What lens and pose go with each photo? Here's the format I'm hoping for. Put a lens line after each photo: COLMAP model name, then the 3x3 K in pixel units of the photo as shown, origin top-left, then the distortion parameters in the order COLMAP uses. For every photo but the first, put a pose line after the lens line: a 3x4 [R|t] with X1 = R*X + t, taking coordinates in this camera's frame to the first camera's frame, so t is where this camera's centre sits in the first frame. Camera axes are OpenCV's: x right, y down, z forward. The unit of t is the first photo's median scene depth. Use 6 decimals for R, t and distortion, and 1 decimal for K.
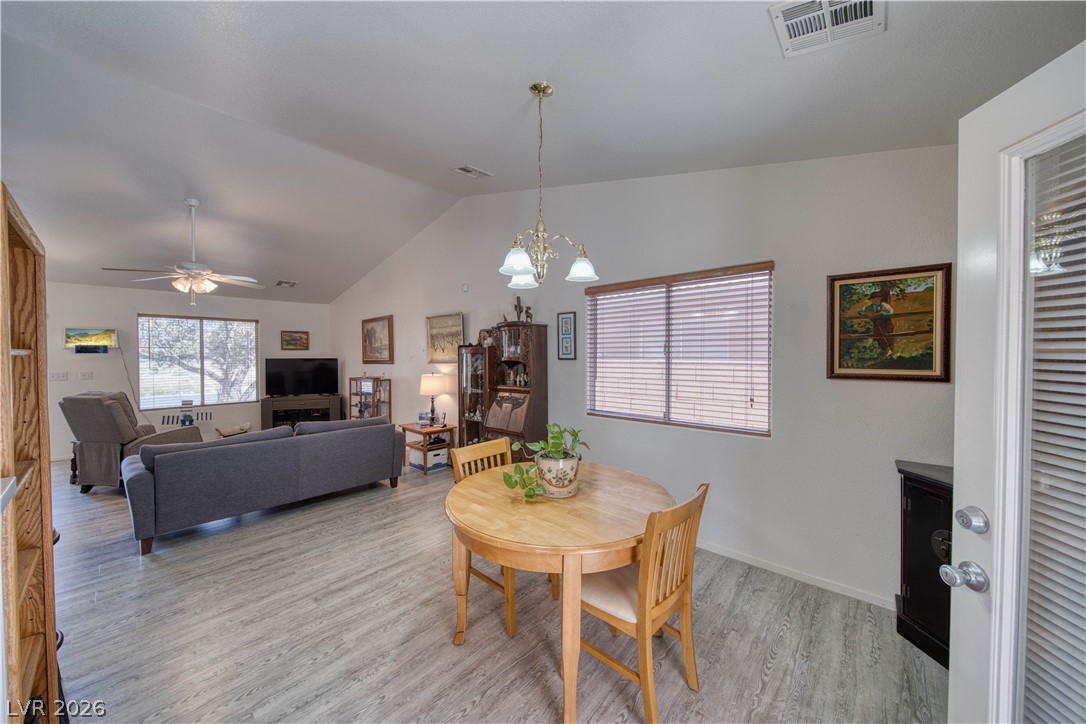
lens RADIAL K [[380.0, 0, 542.7], [0, 380.0, 359.2], [0, 0, 1]] dist [-0.000964, -0.001449]
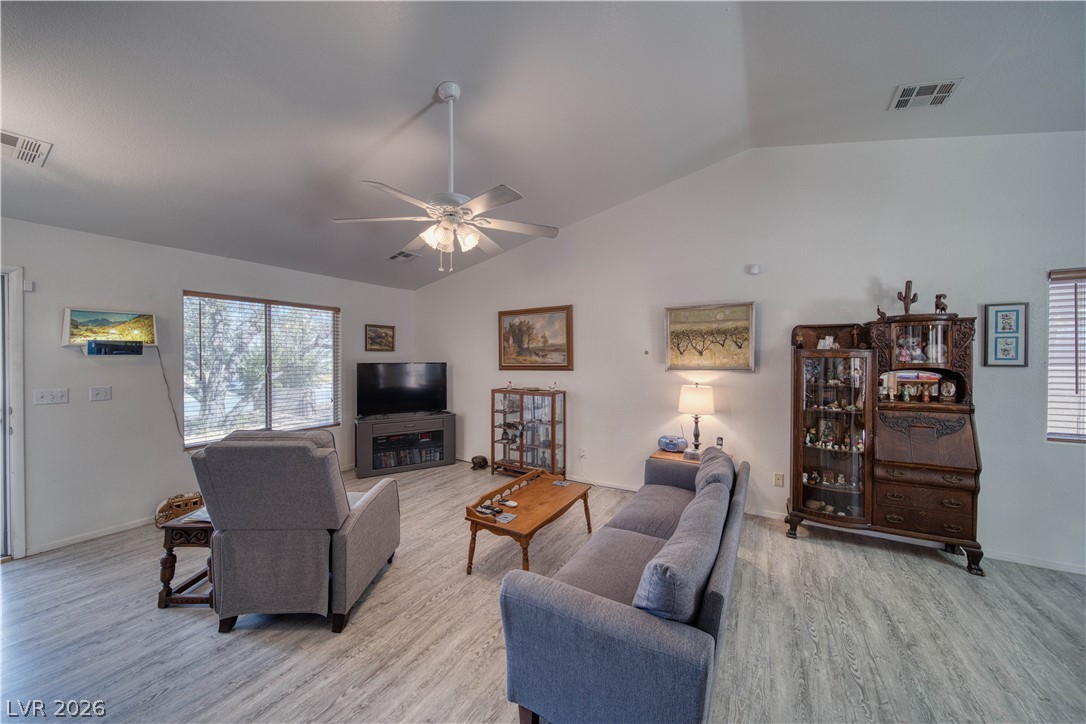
lens RADIAL K [[380.0, 0, 542.7], [0, 380.0, 359.2], [0, 0, 1]] dist [-0.000964, -0.001449]
pose [[0.980516, 0.001420, 0.196435, -0.598736], [-0.000262, 0.999982, -0.005922, -0.005348], [-0.196440, 0.005755, 0.980499, 0.276984]]
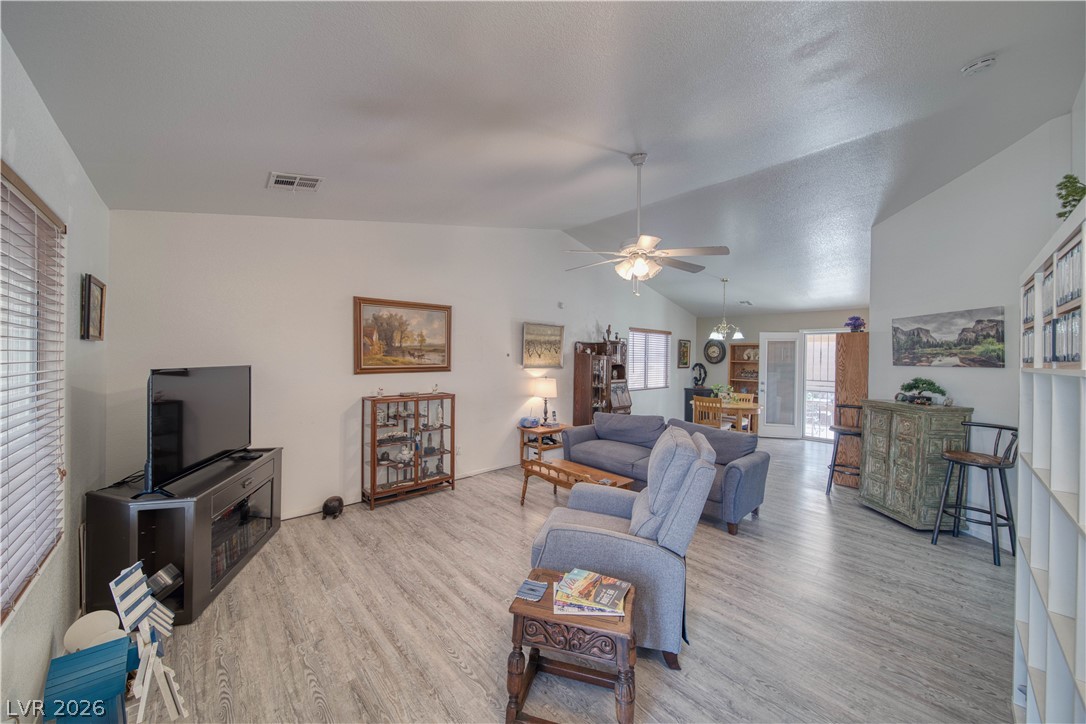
lens RADIAL K [[380.0, 0, 542.7], [0, 380.0, 359.2], [0, 0, 1]] dist [-0.000964, -0.001449]
pose [[0.095452, -0.000026, 0.995434, -1.126108], [-0.001421, 0.999999, 0.000162, -0.011966], [-0.995433, -0.001430, 0.095452, 0.746493]]
